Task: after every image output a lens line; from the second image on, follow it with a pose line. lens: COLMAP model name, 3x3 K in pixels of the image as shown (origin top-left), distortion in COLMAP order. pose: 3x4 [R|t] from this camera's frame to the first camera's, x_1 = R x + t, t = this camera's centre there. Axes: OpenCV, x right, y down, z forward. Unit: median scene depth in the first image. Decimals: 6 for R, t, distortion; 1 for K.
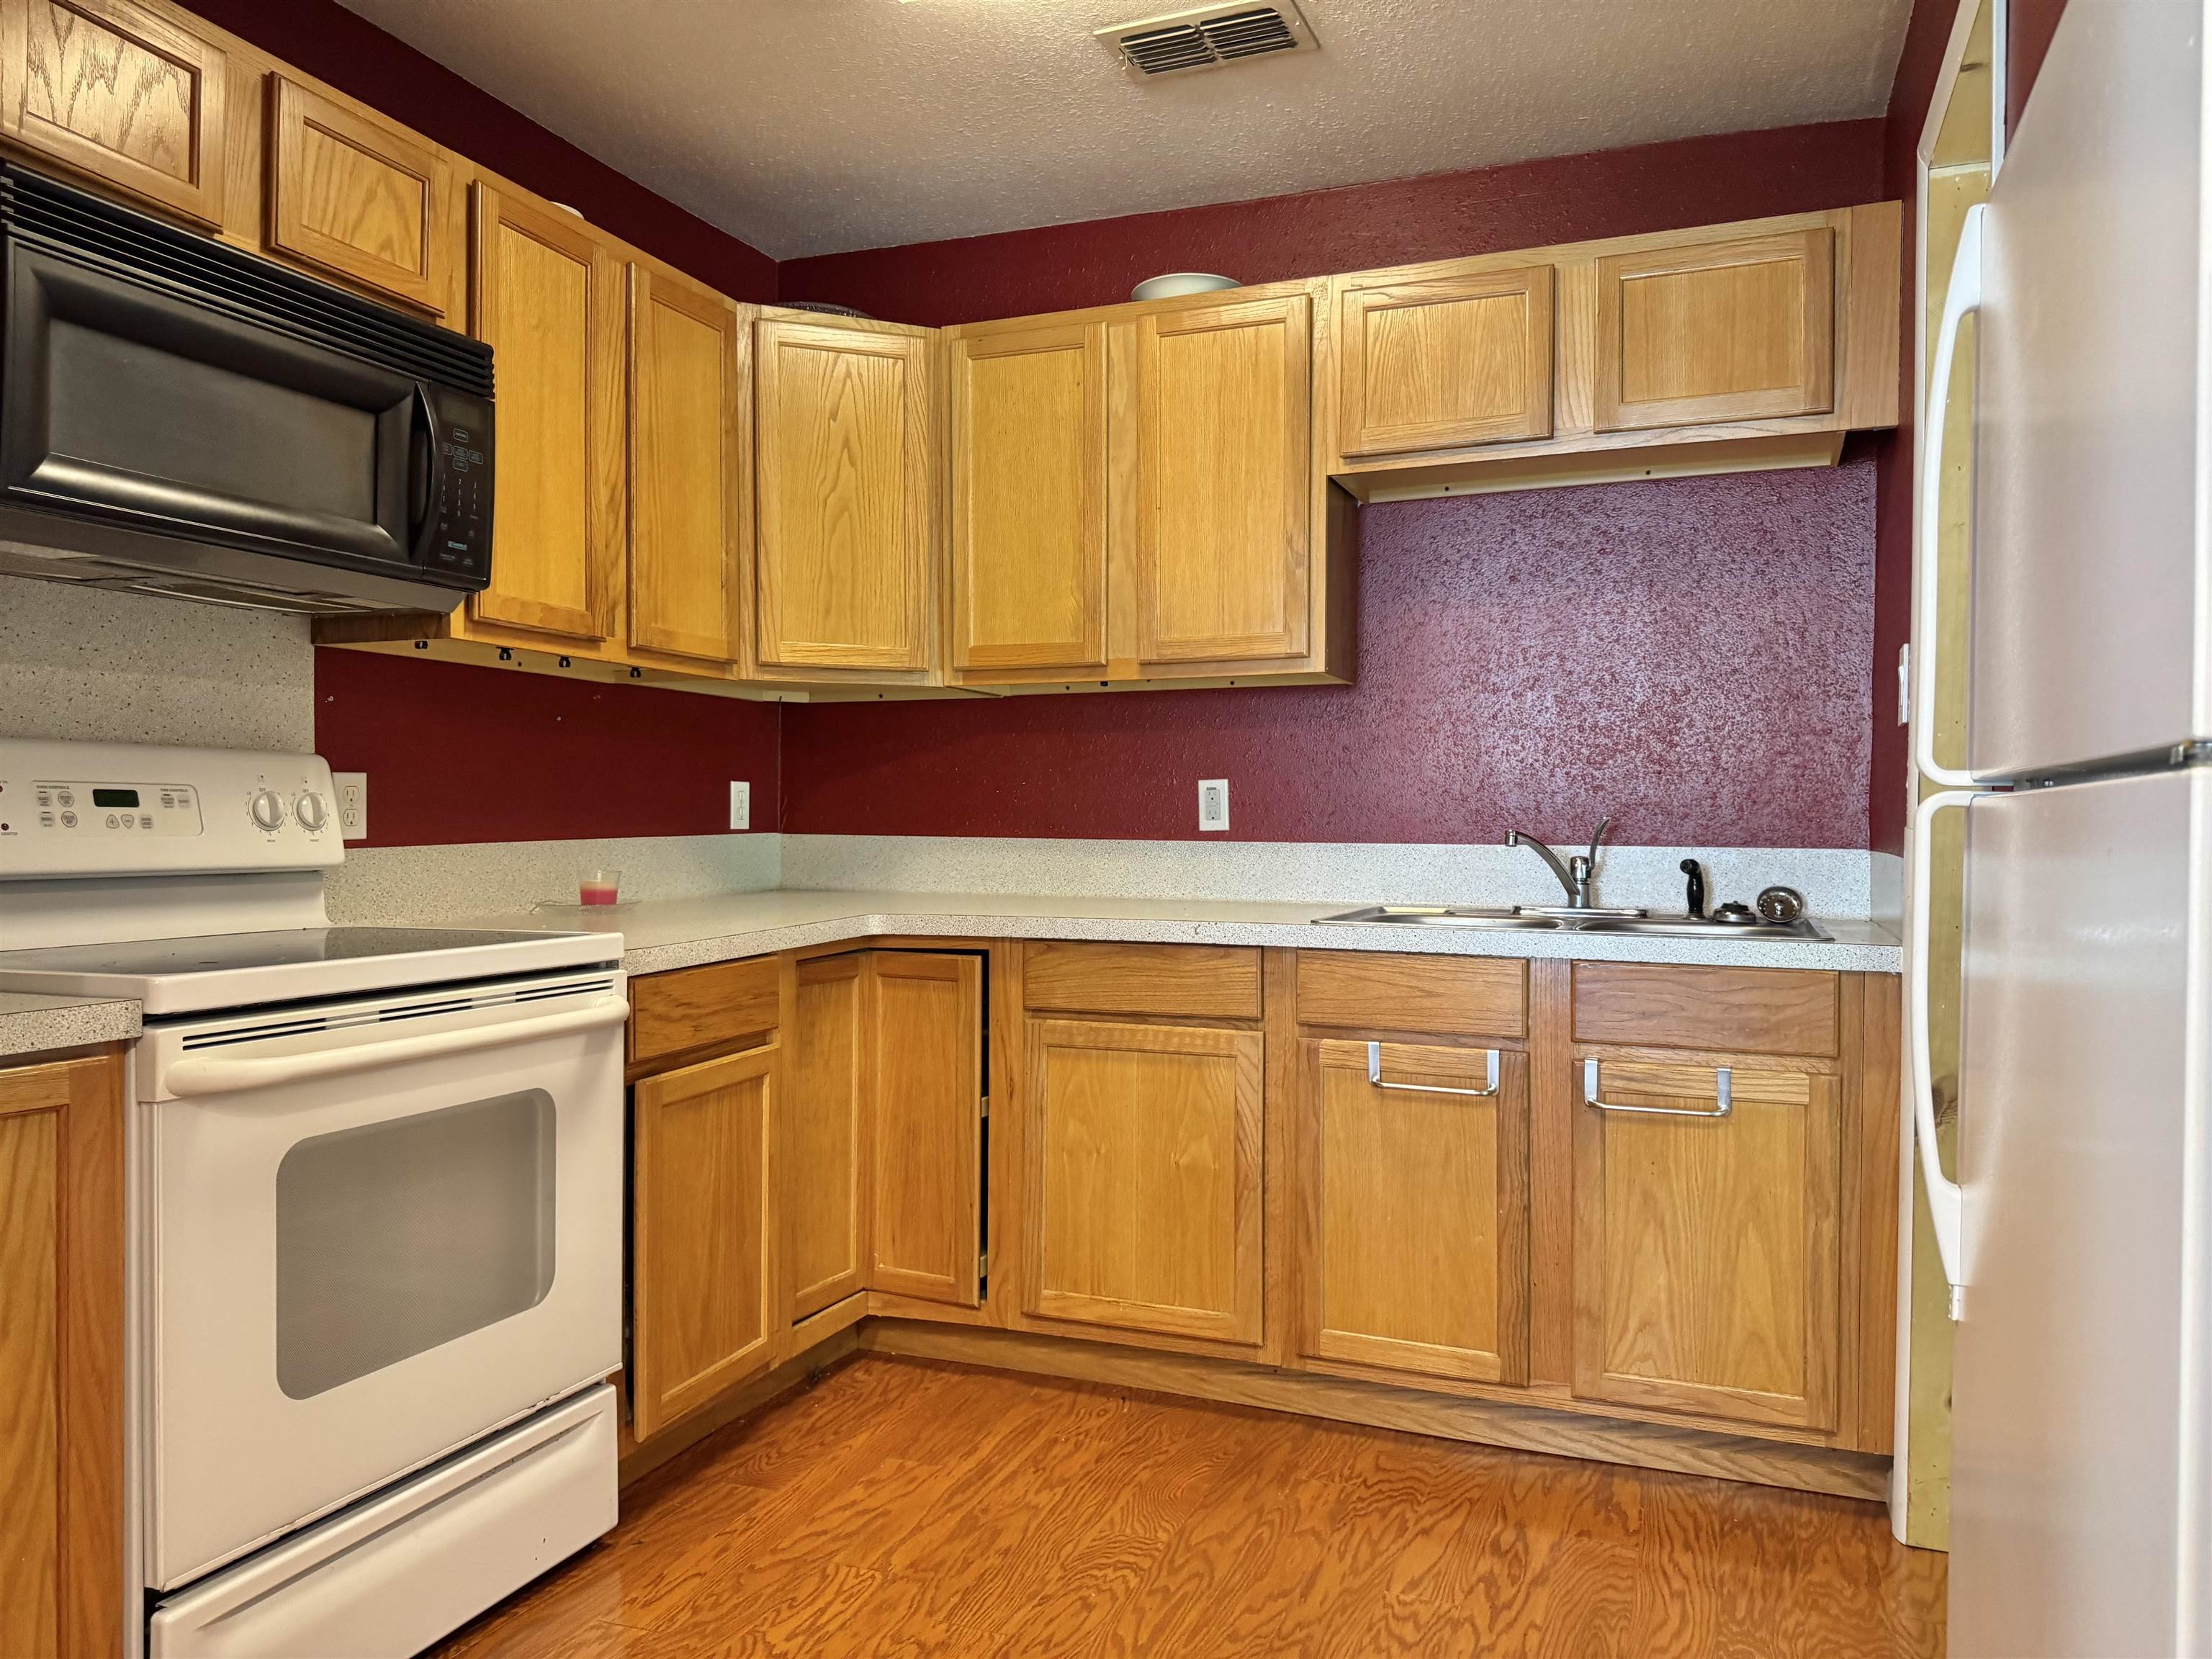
lens RADIAL K [[1544.5, 0, 1106.0], [0, 1544.5, 829.5], [0, 0, 1]] dist [0.099596, -0.115210]
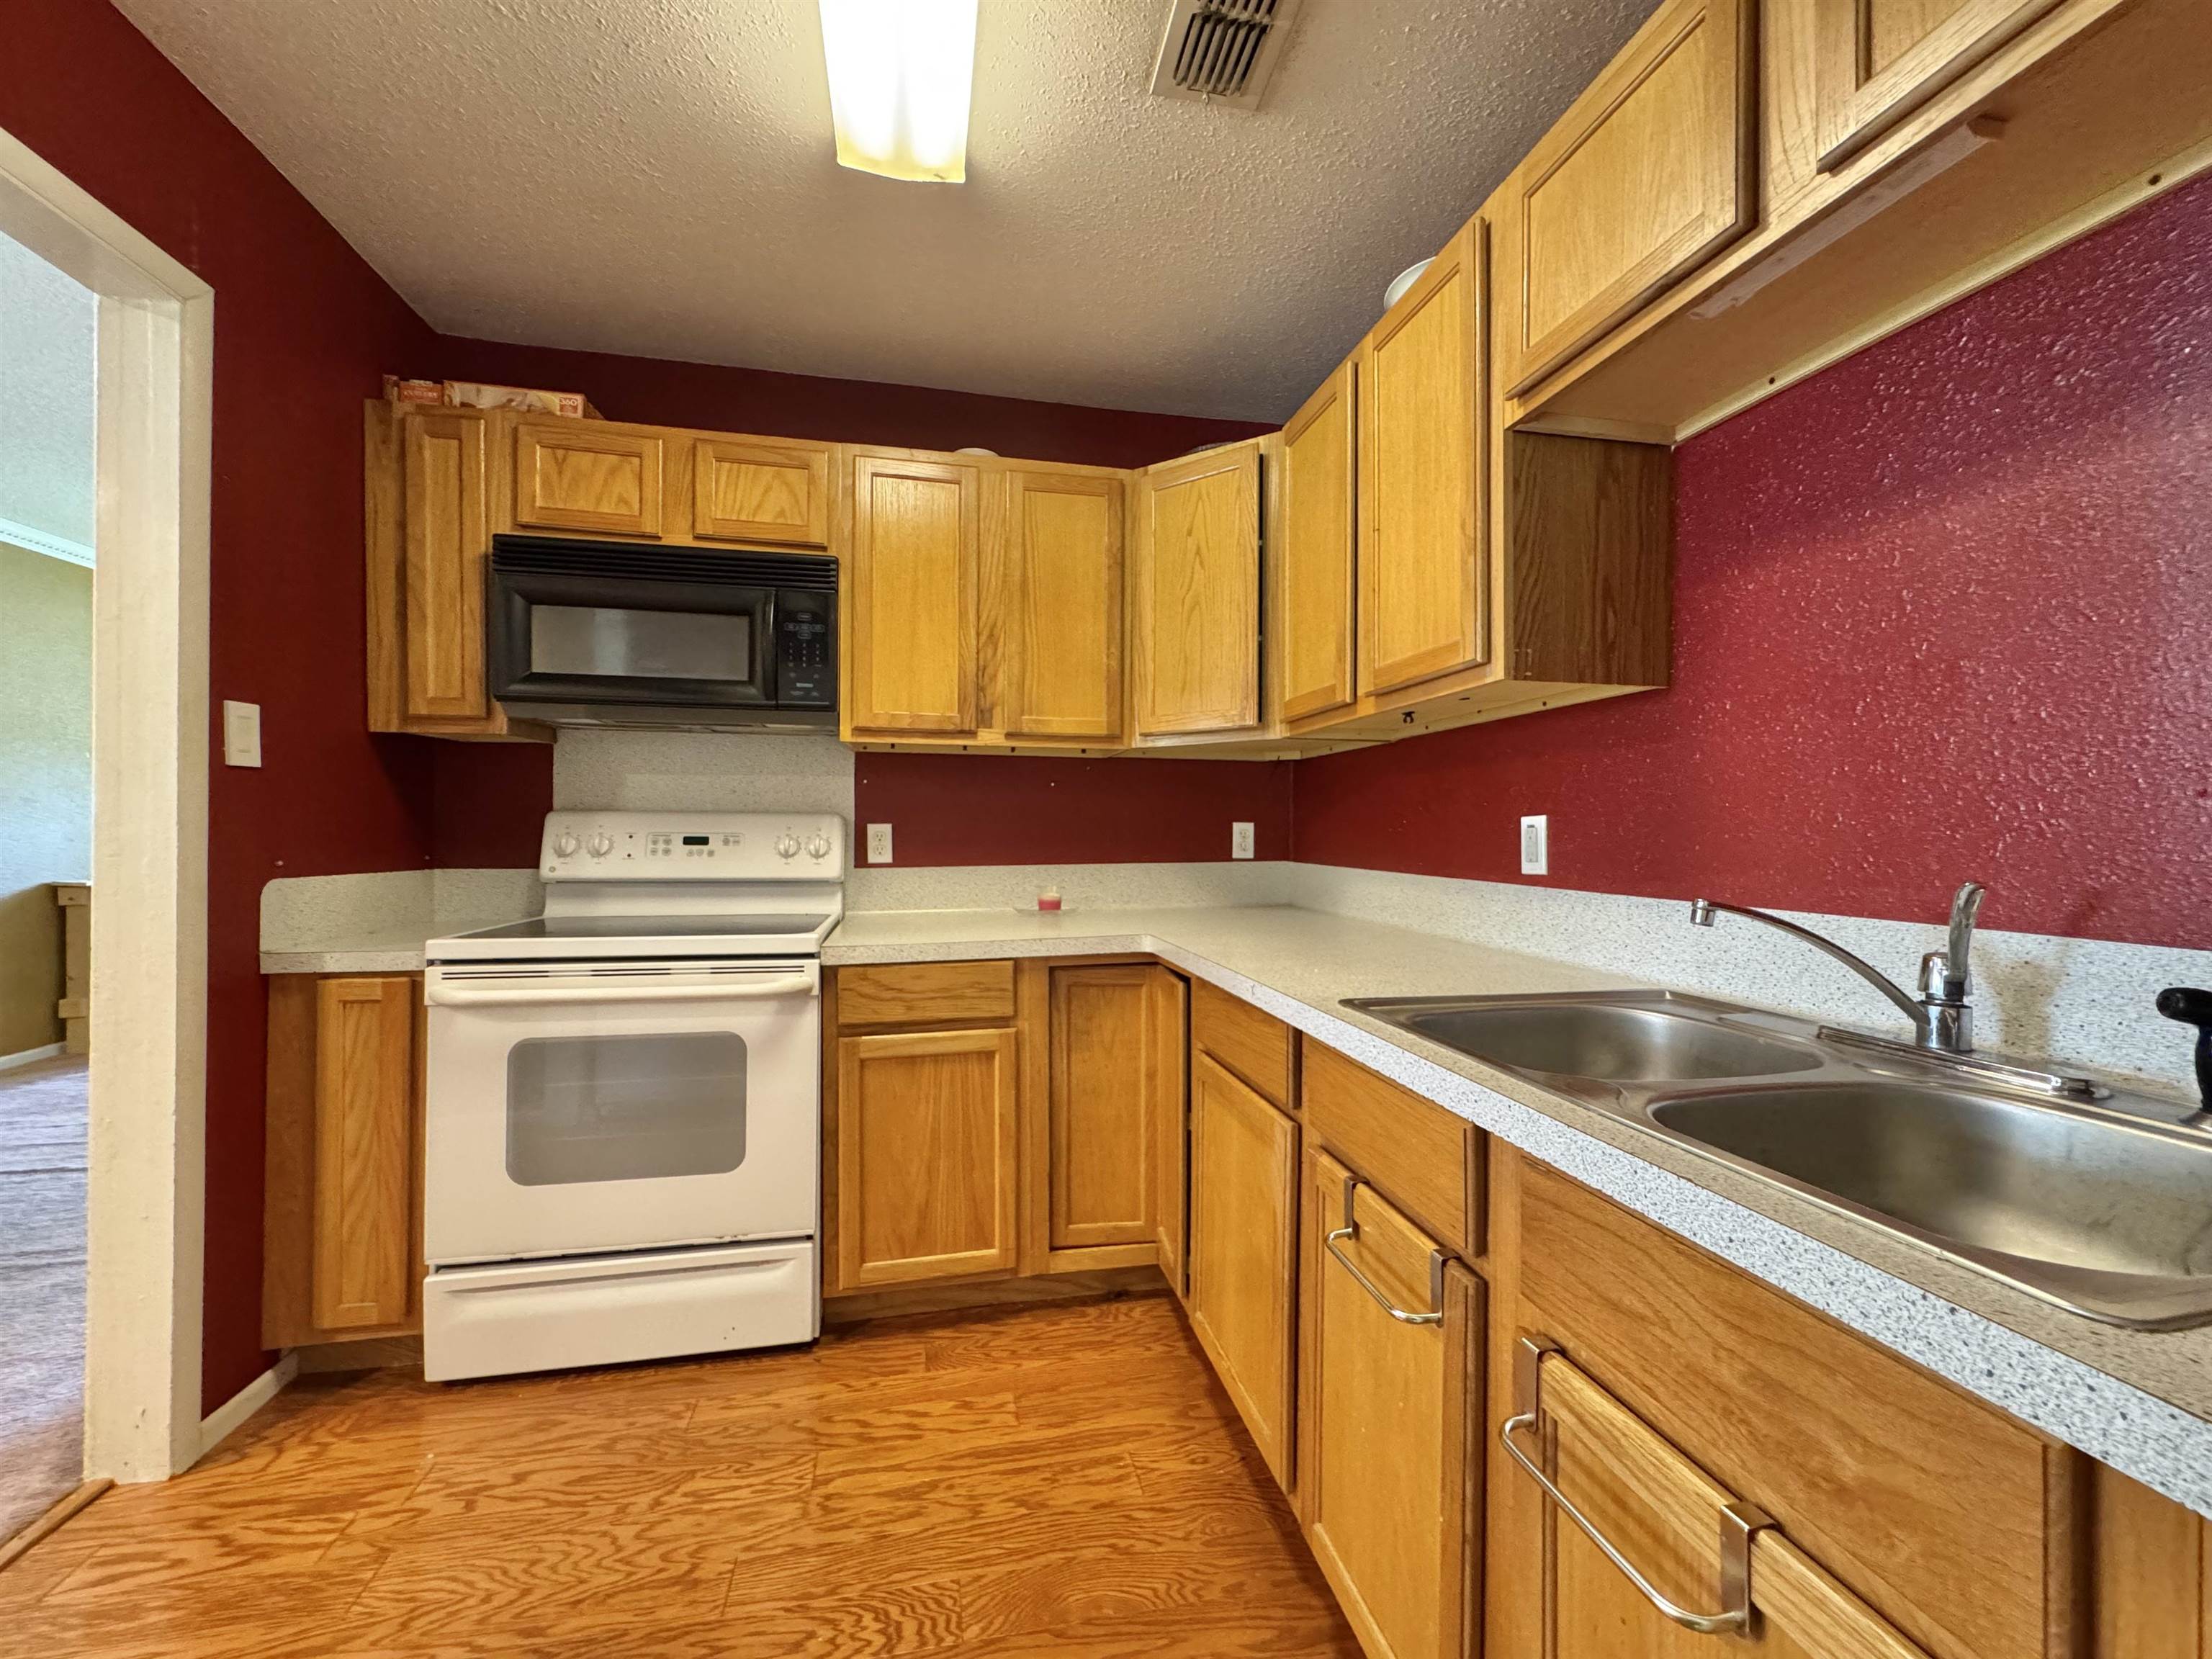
lens RADIAL K [[877.4, 0, 1101.5], [0, 877.4, 830.0], [0, 0, 1]] dist [-0.002738, 0.000020]
pose [[0.554209, -0.002499, -0.832374, 0.474162], [-0.009223, 0.999916, -0.009142, -0.024071], [0.832326, 0.012743, 0.554140, 0.704101]]
